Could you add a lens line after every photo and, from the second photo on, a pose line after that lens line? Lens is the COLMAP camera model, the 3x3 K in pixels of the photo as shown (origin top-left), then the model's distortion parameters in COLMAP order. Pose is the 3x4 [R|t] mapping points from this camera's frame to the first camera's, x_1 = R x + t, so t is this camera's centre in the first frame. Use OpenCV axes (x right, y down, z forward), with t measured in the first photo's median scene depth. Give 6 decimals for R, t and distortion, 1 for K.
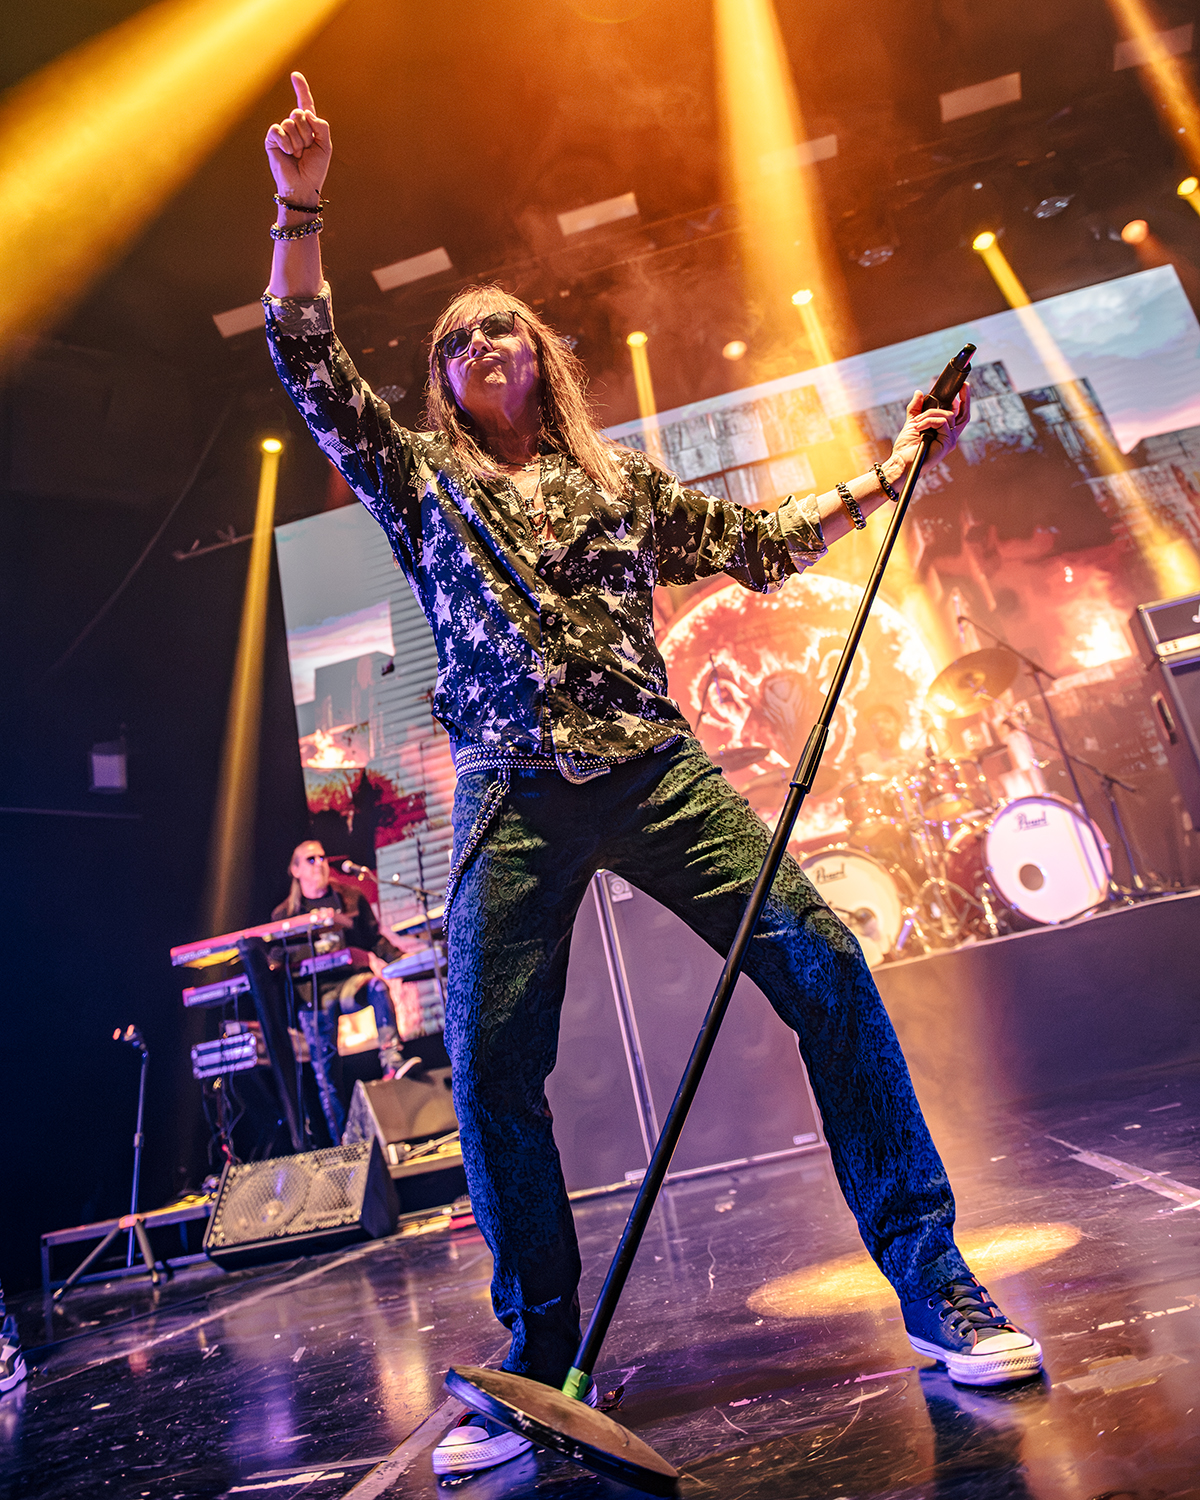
lens RADIAL K [[1225.3, 0, 545.3], [0, 1225.3, 628.6], [0, 0, 1]] dist [-0.056246, 0.006872]
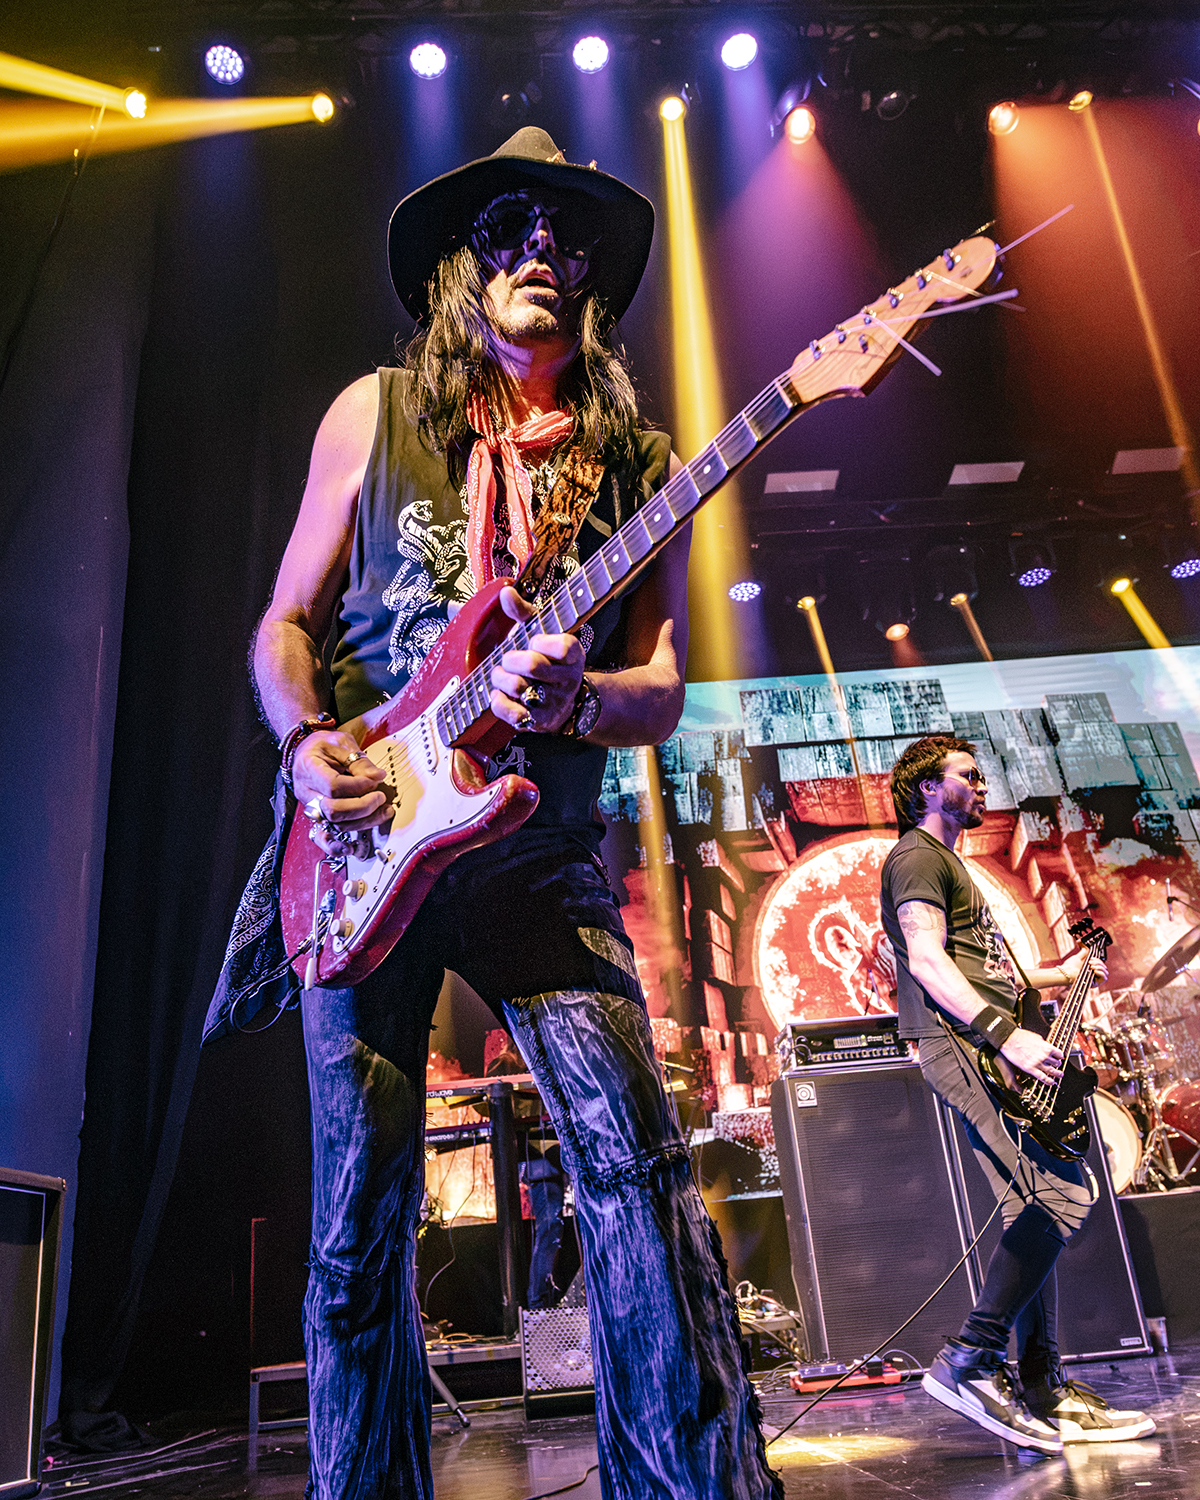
lens RADIAL K [[1148.5, 0, 600.3], [0, 1148.5, 830.7], [0, 0, 1]] dist [-0.007293, -0.004107]
pose [[0.966673, 0.193953, 0.167112, -0.242963], [-0.184674, 0.980337, -0.069535, 0.068445], [-0.177313, 0.036356, 0.983483, 0.039769]]
